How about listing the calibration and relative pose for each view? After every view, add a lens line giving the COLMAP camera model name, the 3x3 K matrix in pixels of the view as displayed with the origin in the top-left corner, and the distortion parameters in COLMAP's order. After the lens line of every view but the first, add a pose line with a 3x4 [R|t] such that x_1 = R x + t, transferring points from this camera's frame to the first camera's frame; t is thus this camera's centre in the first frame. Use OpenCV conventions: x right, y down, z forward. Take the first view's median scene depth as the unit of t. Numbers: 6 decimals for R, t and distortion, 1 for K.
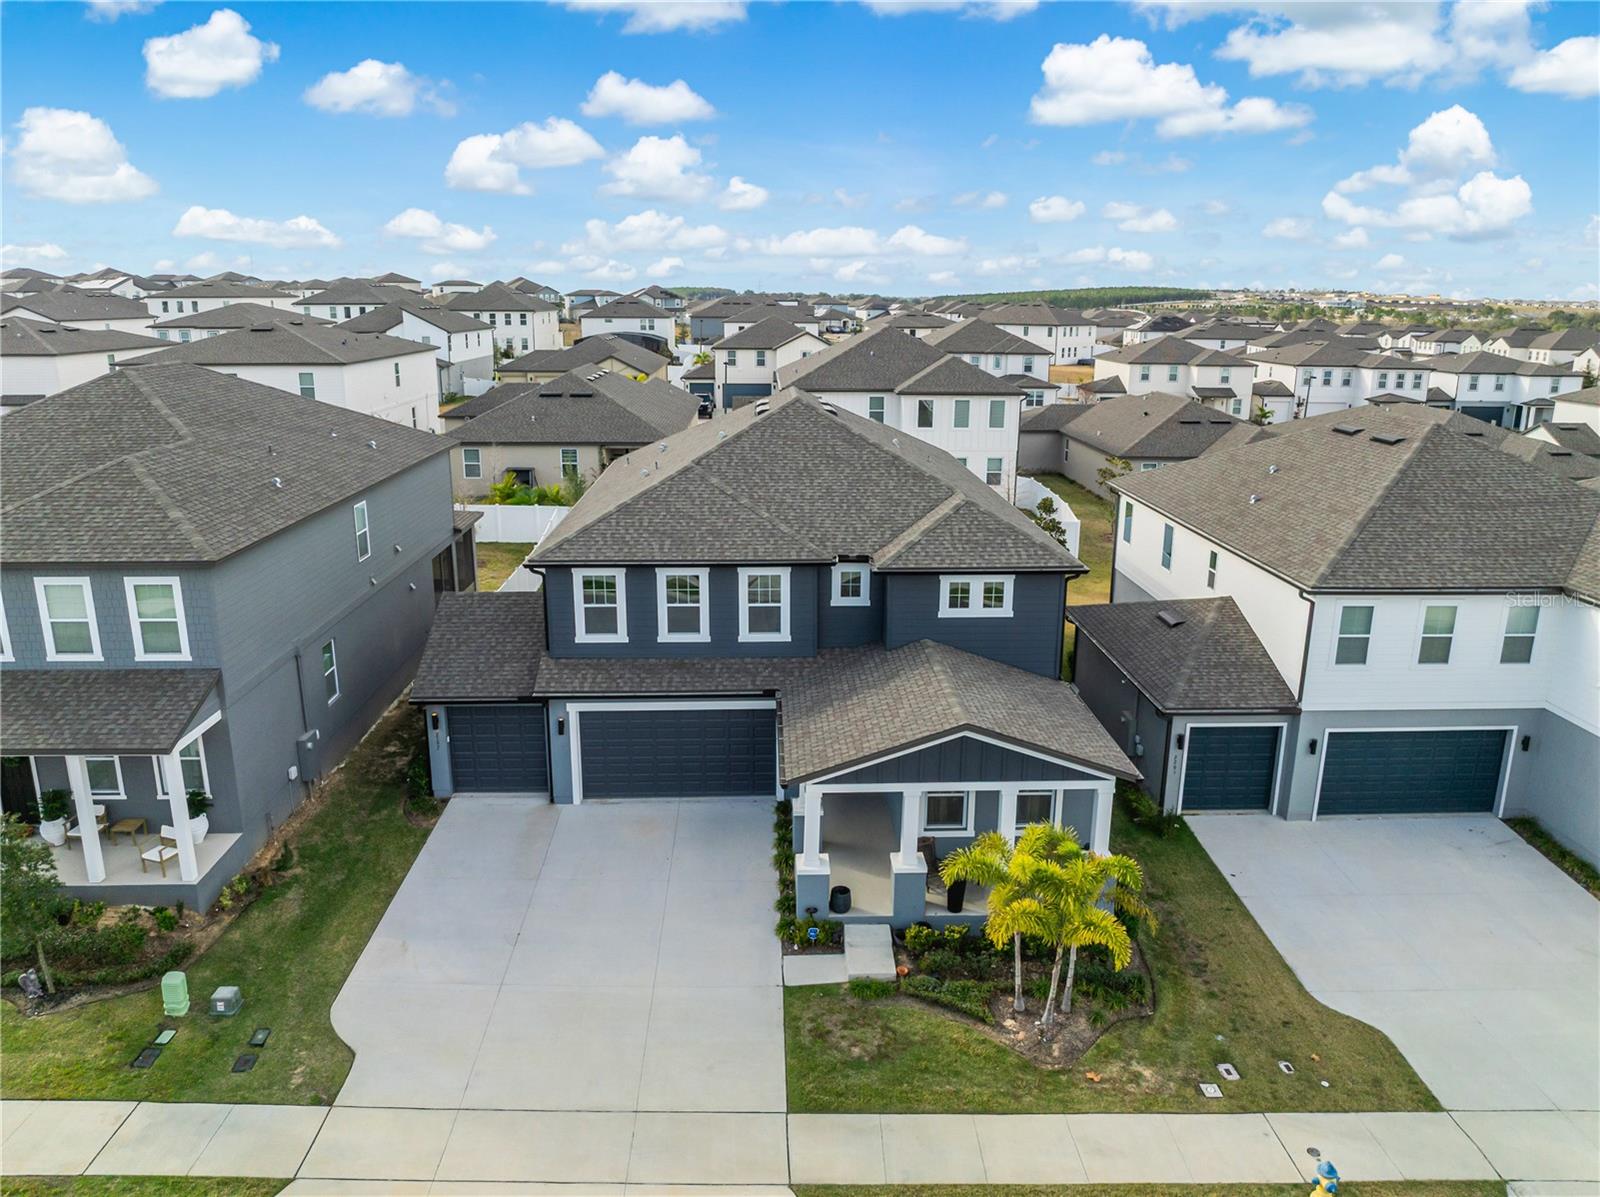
lens RADIAL K [[1113.2, 0, 803.6], [0, 1113.2, 599.8], [0, 0, 1]] dist [-0.023401, 0.001608]
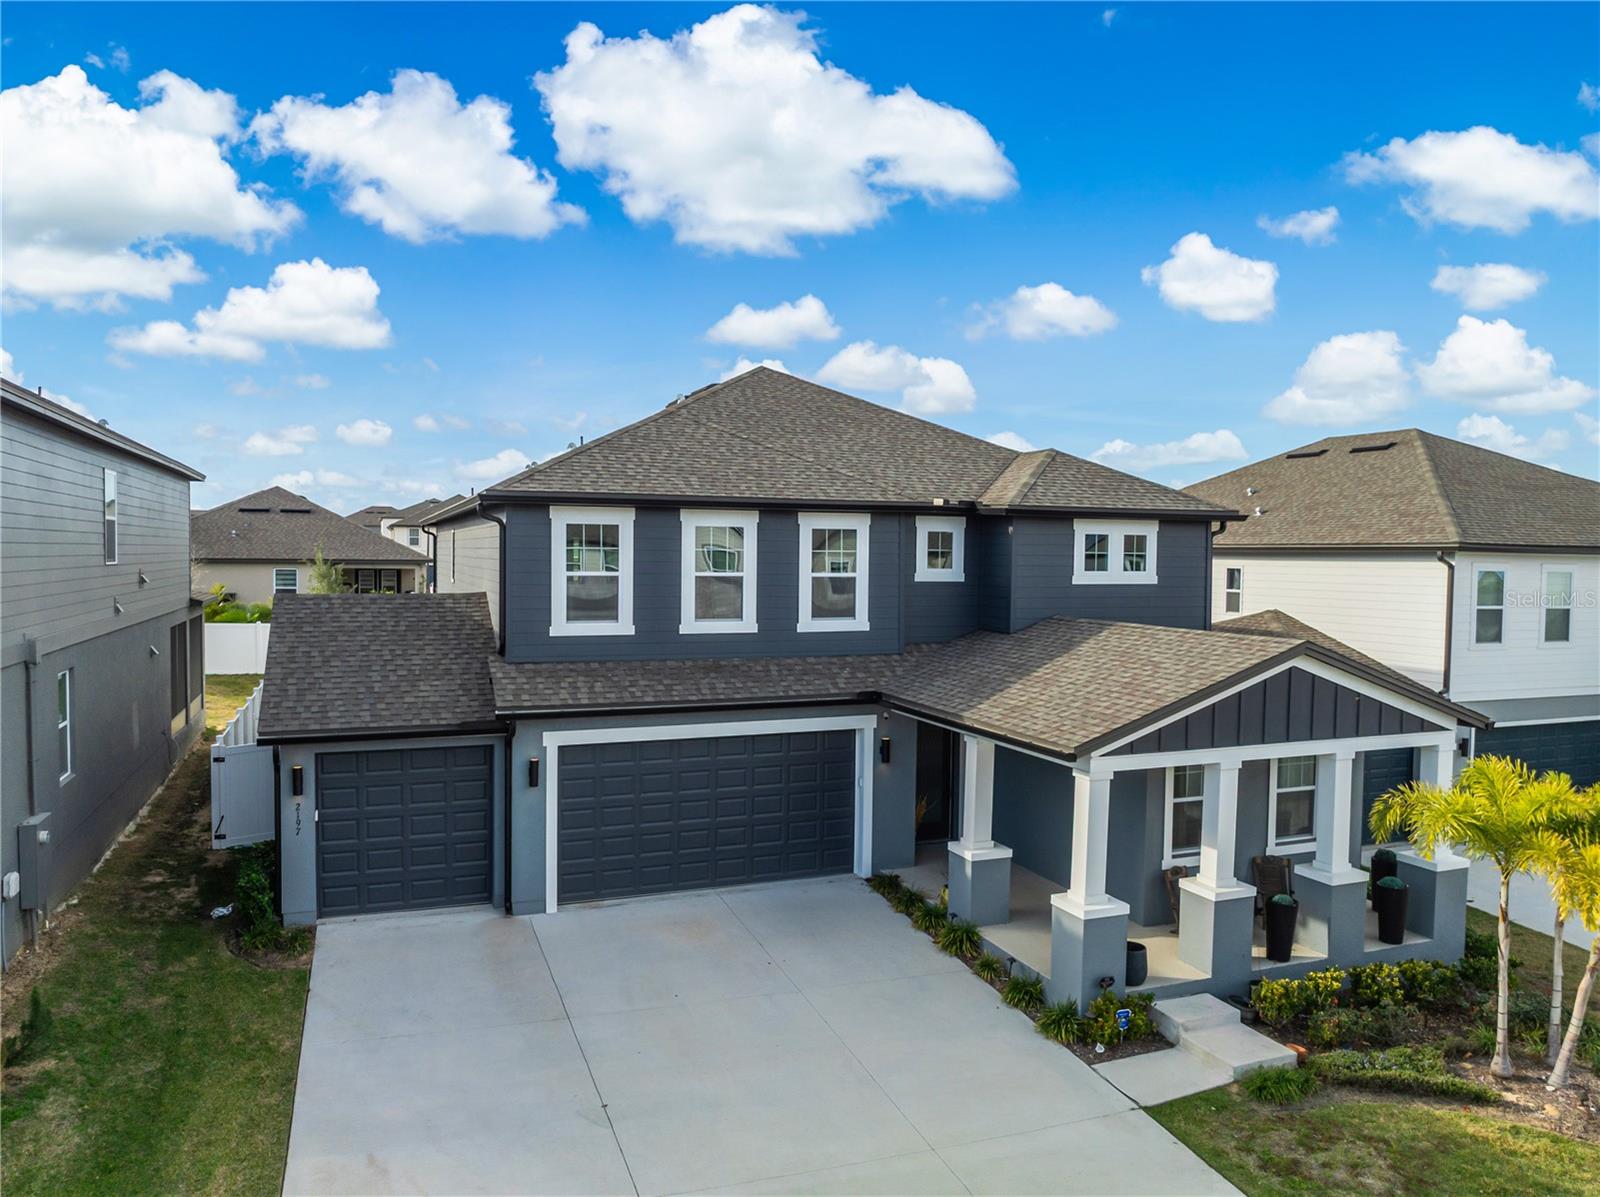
lens RADIAL K [[1120.4, 0, 801.7], [0, 1120.4, 602.6], [0, 0, 1]] dist [-0.033451, 0.002061]
pose [[0.944086, -0.009682, 0.329557, -0.280984], [0.080273, 0.976240, -0.201278, 0.158059], [-0.319778, 0.216478, 0.922431, 0.388486]]
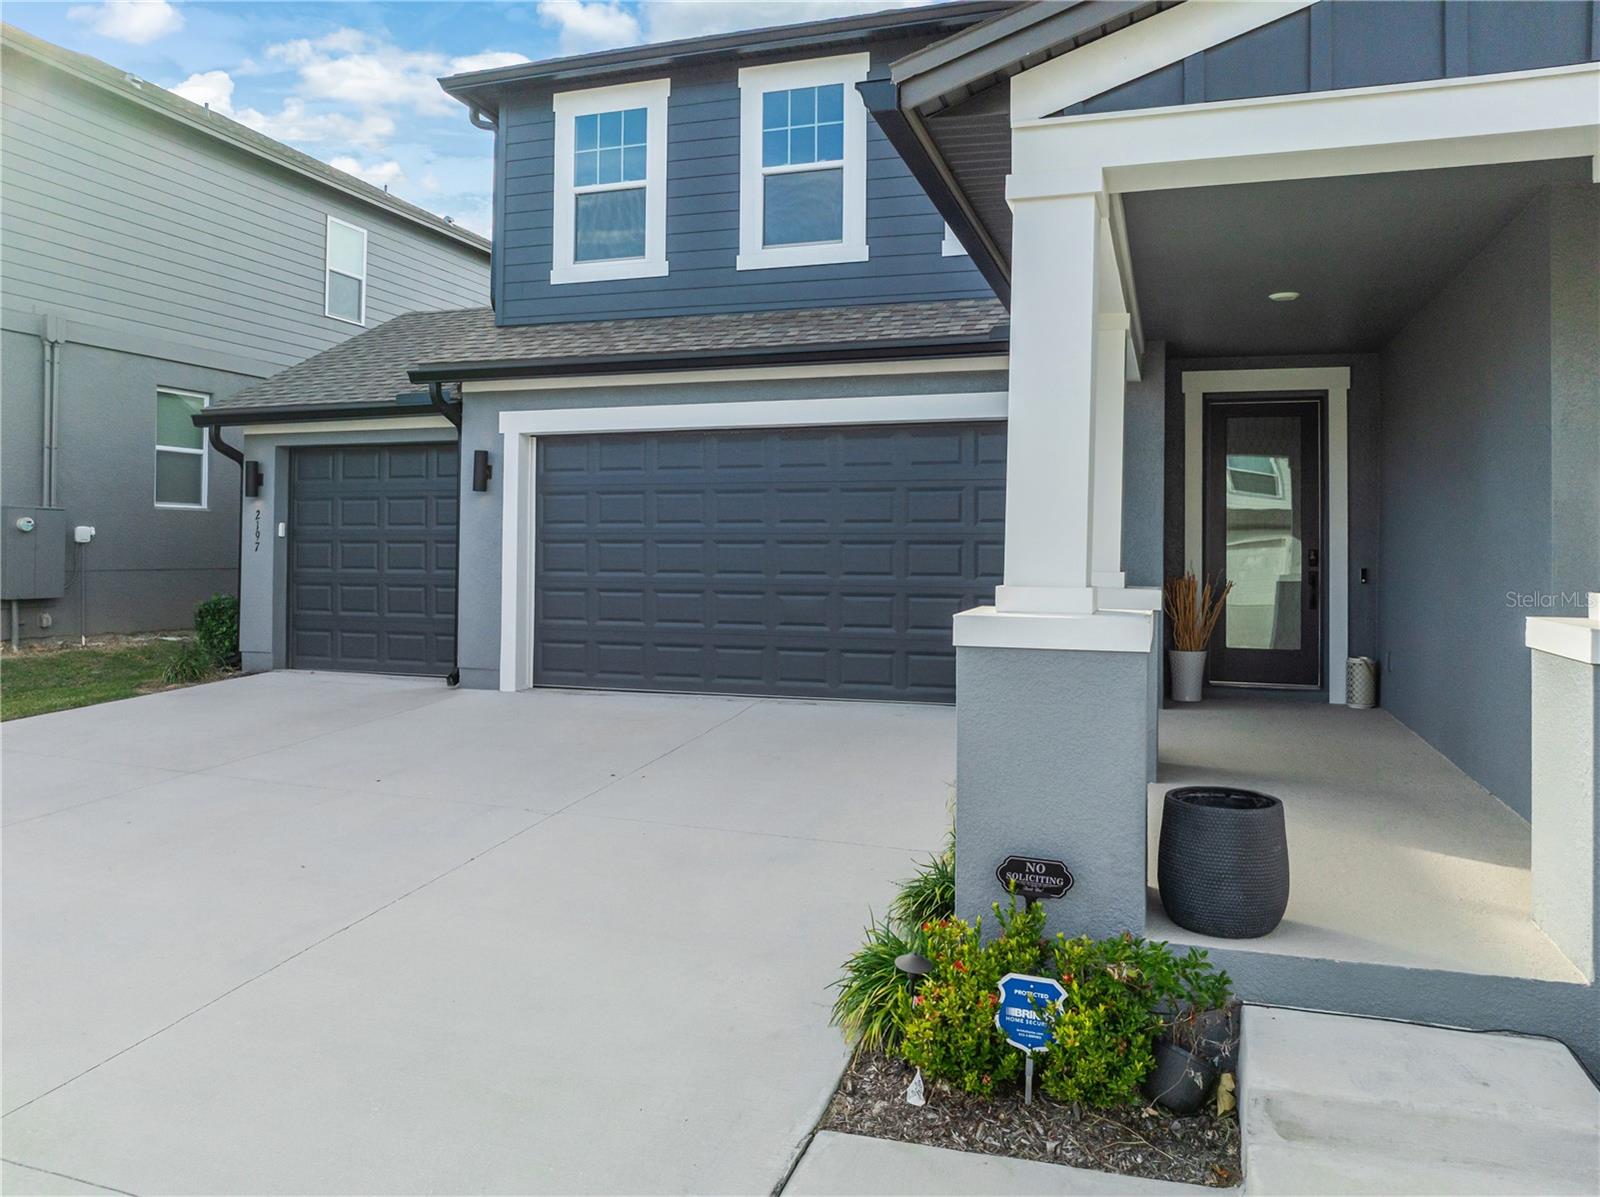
lens RADIAL K [[1145.0, 0, 805.5], [0, 1145.0, 531.4], [0, 0, 1]] dist [-0.031743, -0.000171]
pose [[0.939200, -0.004572, -0.343341, 0.028245], [-0.091434, 0.960479, -0.262905, 0.231991], [0.330974, 0.278314, 0.901664, 0.685229]]
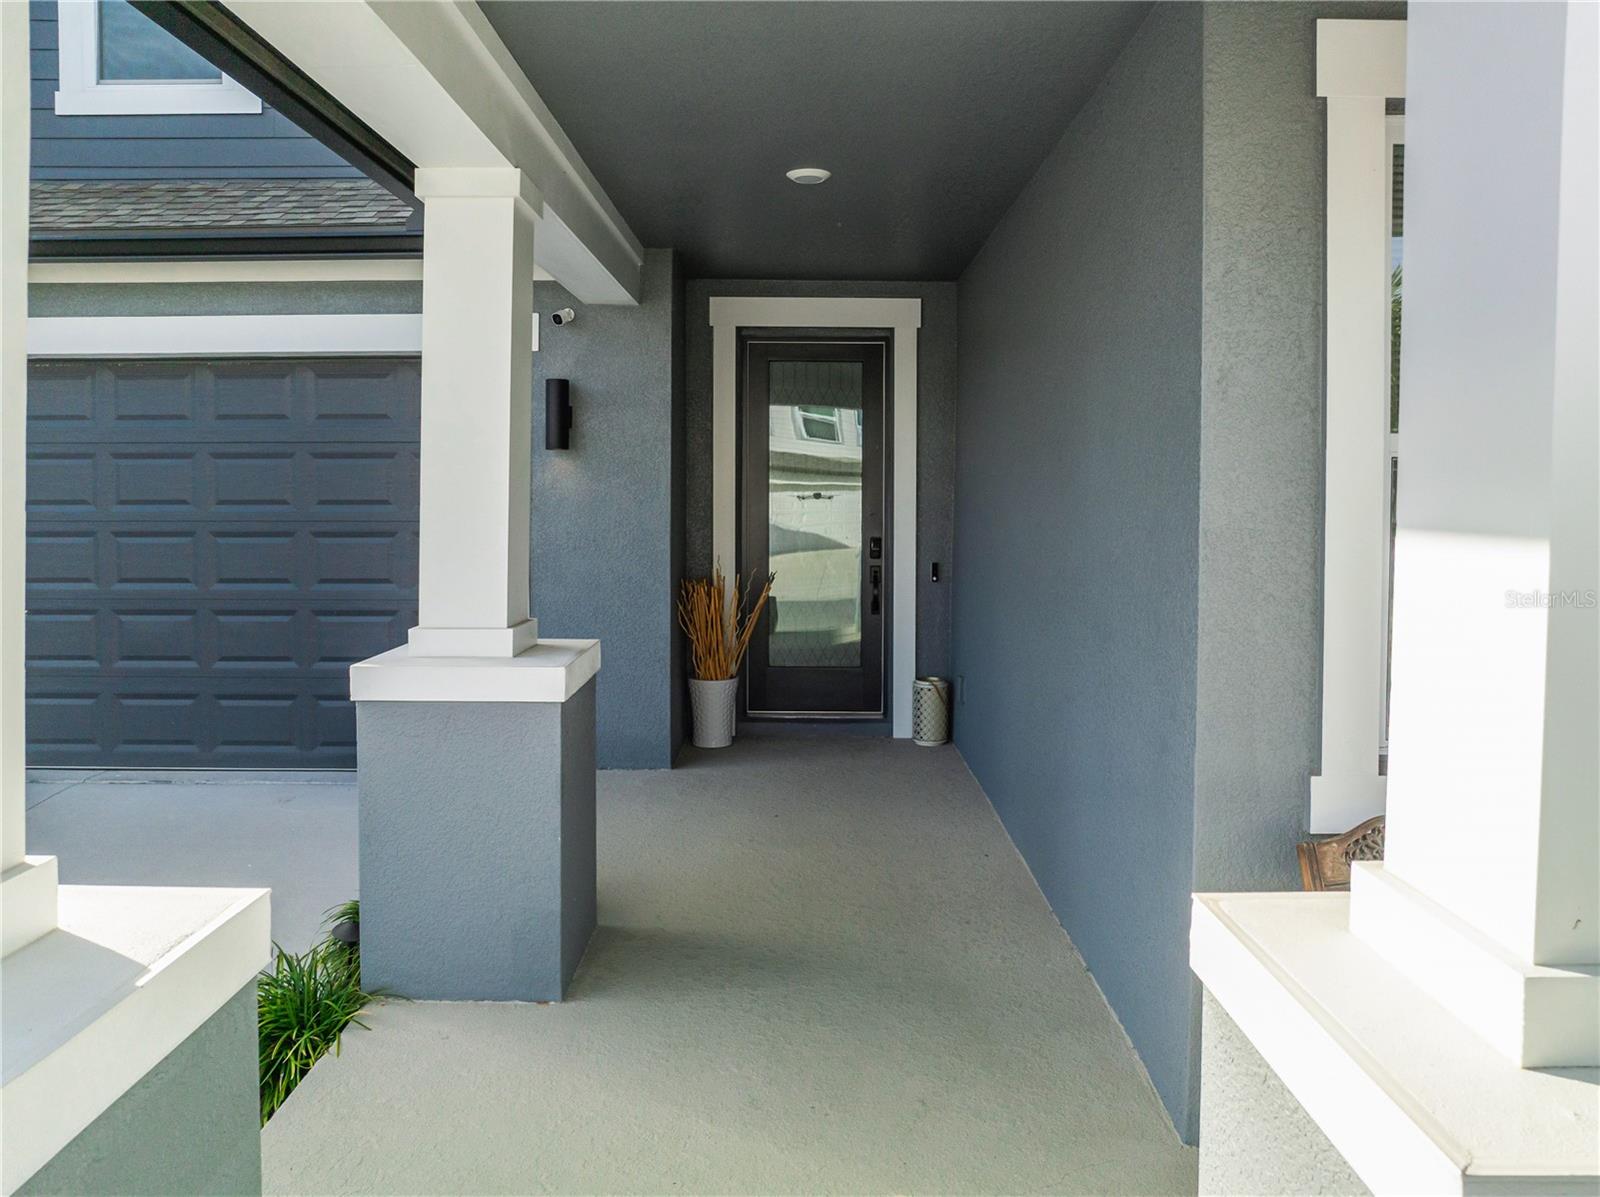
lens RADIAL K [[1142.8, 0, 800.6], [0, 1142.8, 530.0], [0, 0, 1]] dist [-0.033920, 0.000649]
pose [[0.999212, -0.002658, -0.039590, 0.048440], [-0.006455, 0.973575, -0.228277, 0.189757], [0.039150, 0.228353, 0.972791, 0.794180]]
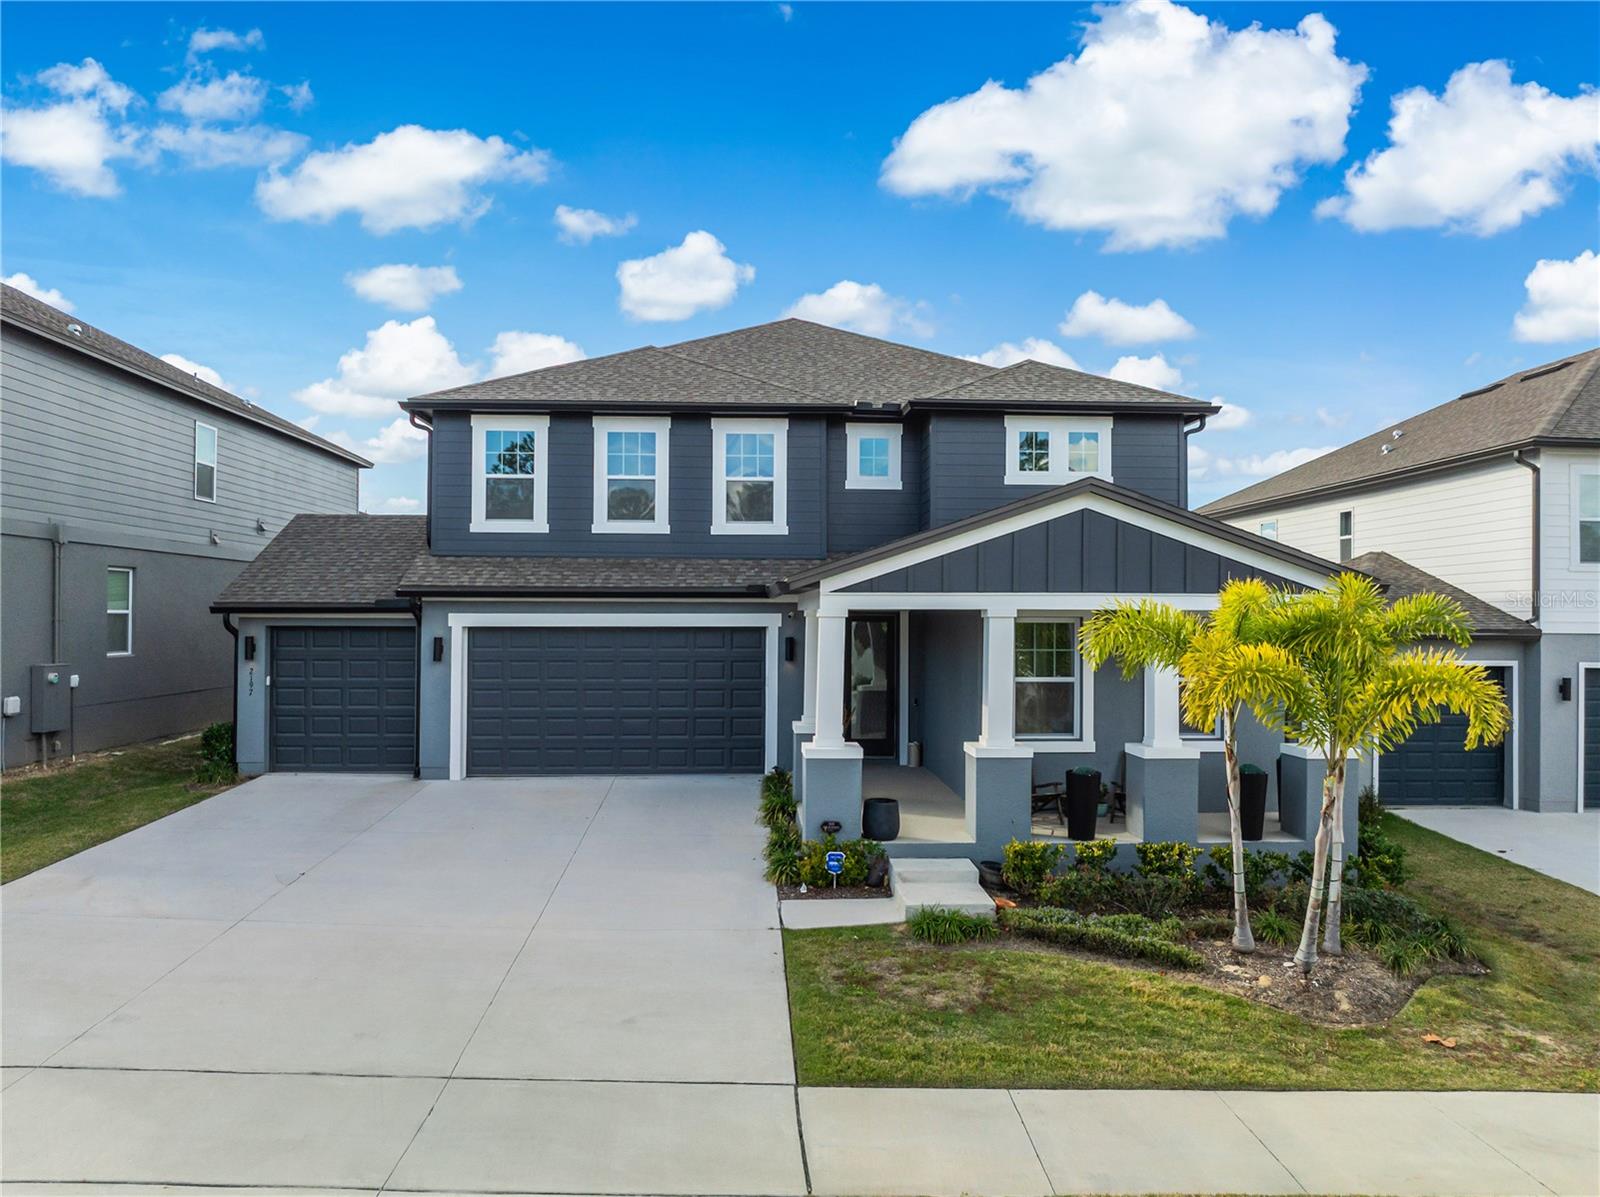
lens RADIAL K [[1128.9, 0, 801.2], [0, 1128.9, 603.1], [0, 0, 1]] dist [-0.034306, 0.002932]
pose [[0.999907, -0.000435, 0.013622, -0.012906], [0.004124, 0.962294, -0.271981, 0.271629], [-0.012990, 0.272012, 0.962206, 0.353882]]
